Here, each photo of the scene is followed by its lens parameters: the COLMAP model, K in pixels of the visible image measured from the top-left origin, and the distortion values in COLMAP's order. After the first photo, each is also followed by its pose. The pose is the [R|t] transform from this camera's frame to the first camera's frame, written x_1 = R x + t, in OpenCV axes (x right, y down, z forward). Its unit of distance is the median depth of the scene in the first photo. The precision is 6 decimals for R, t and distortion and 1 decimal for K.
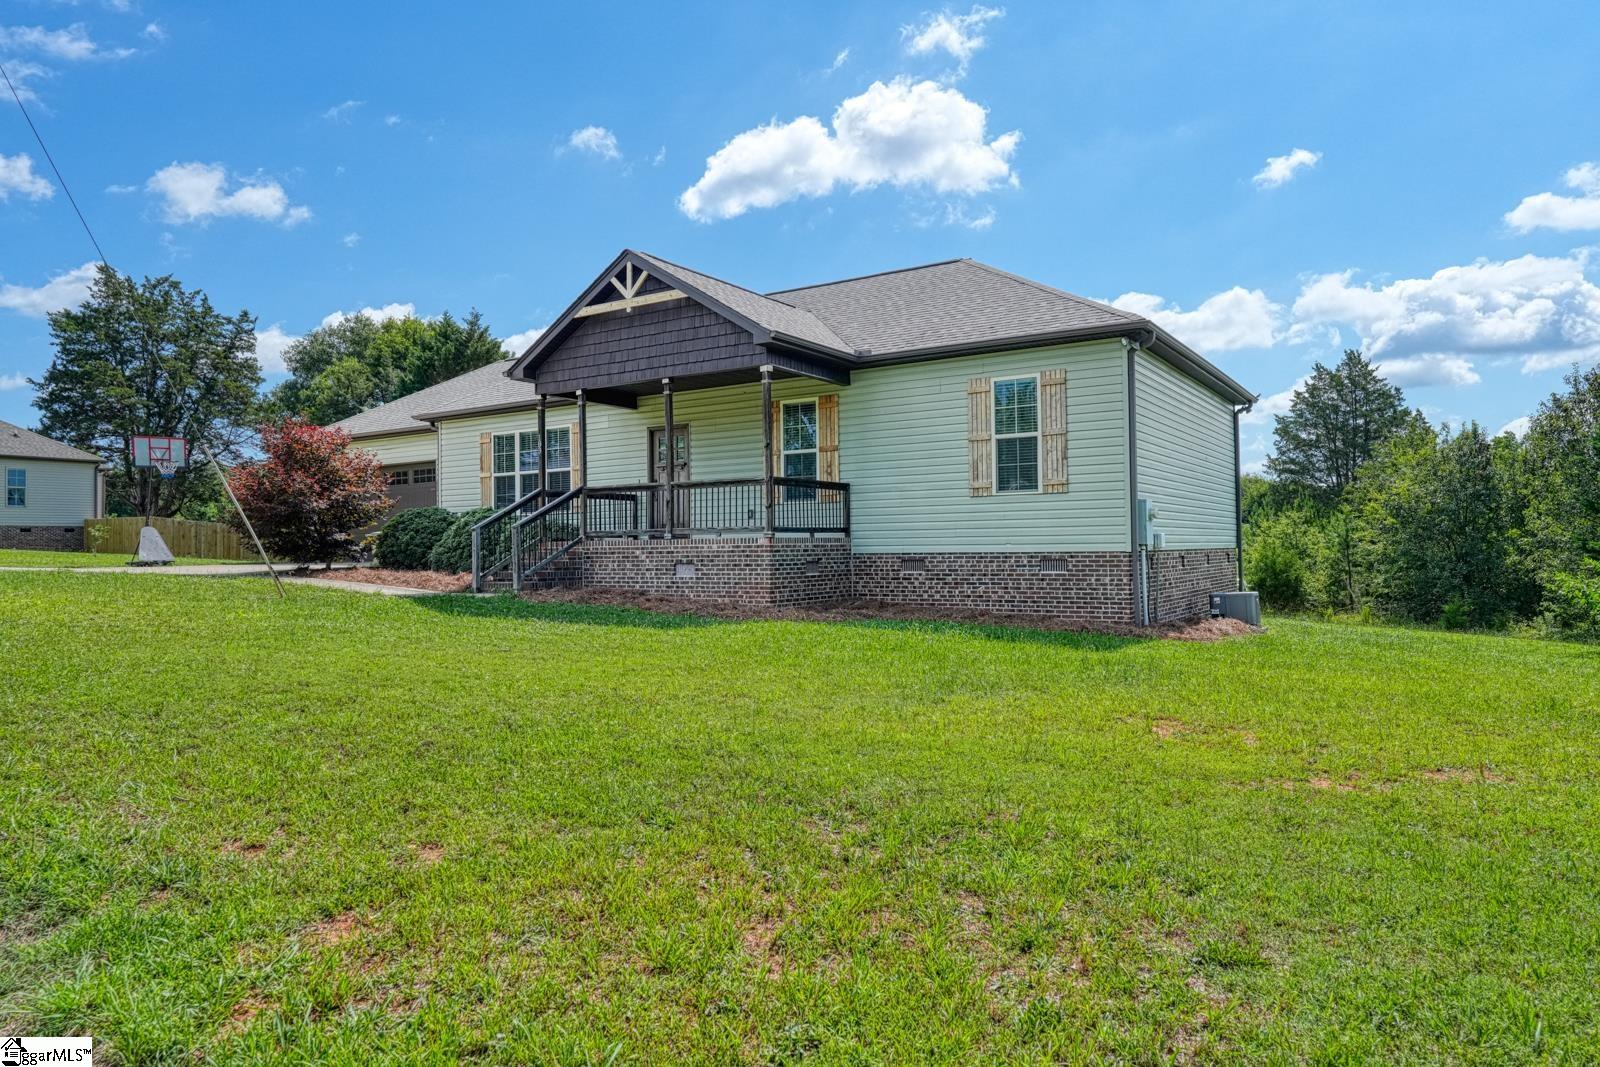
lens RADIAL K [[1014.3, 0, 799.8], [0, 1014.3, 532.5], [0, 0, 1]] dist [0.008416, 0.000313]
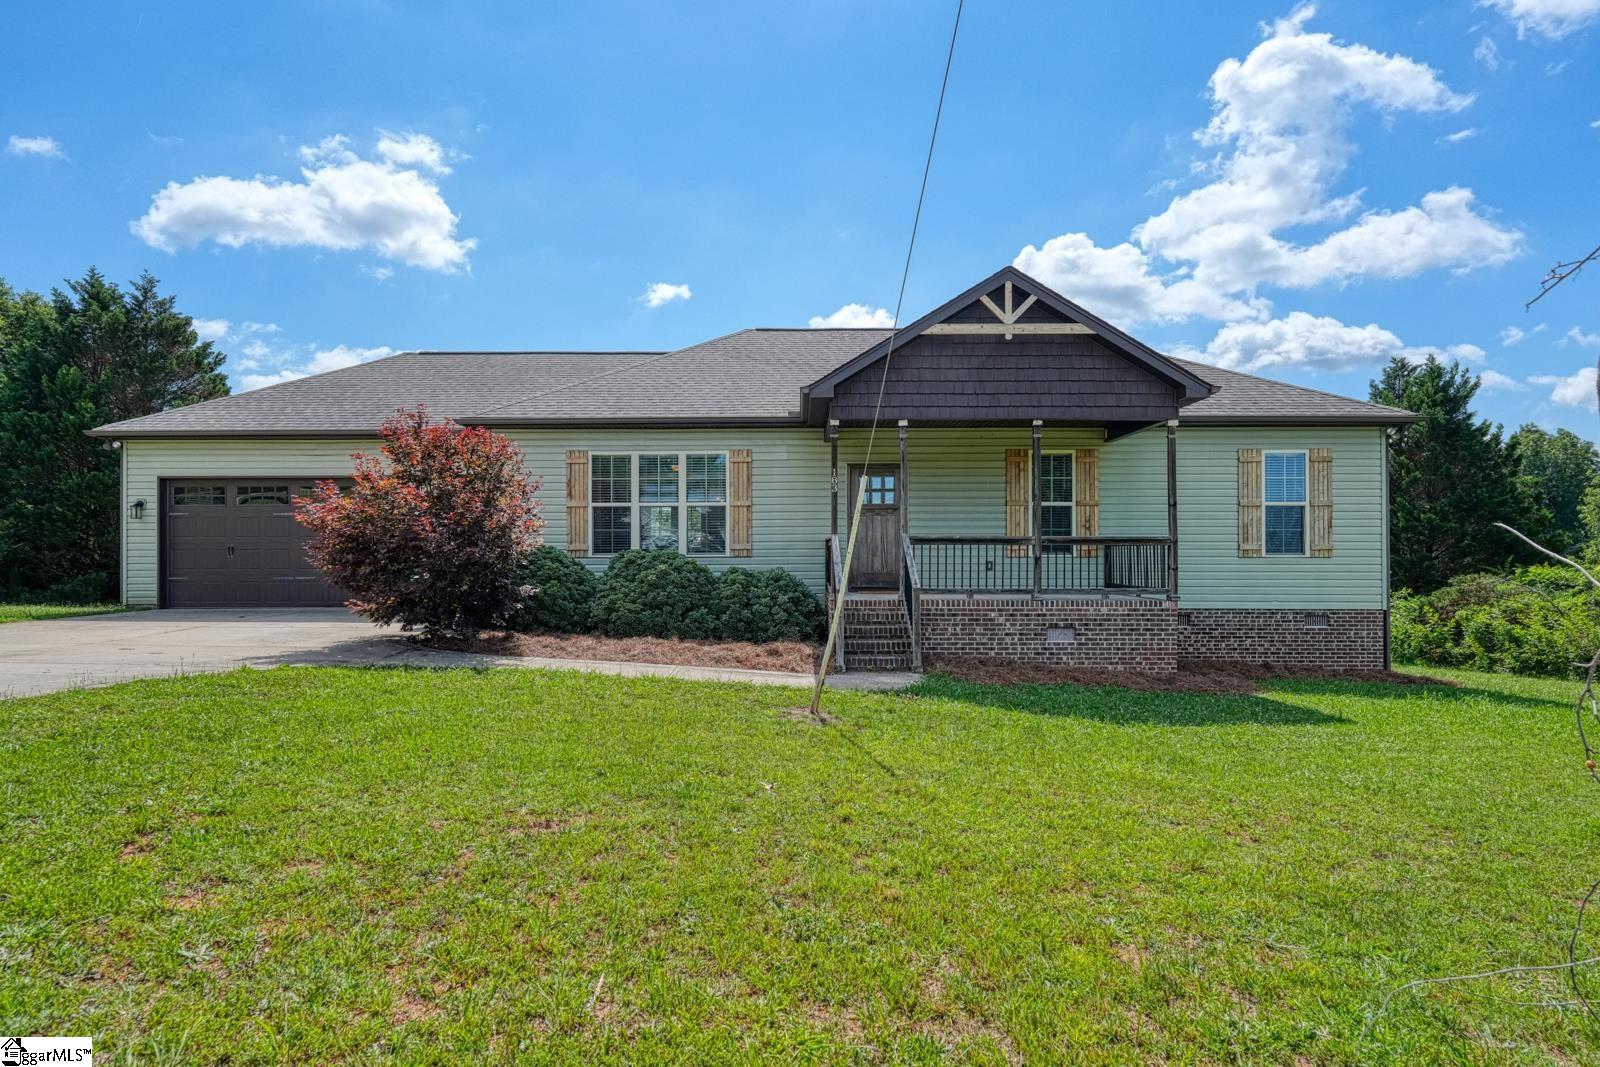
lens RADIAL K [[822.0, 0, 799.3], [0, 822.0, 546.1], [0, 0, 1]] dist [0.019263, 0.001209]
pose [[0.845938, 0.019491, 0.532924, -0.695879], [-0.020380, 0.999783, -0.004216, -0.033624], [-0.532891, -0.007295, 0.846152, 0.499803]]
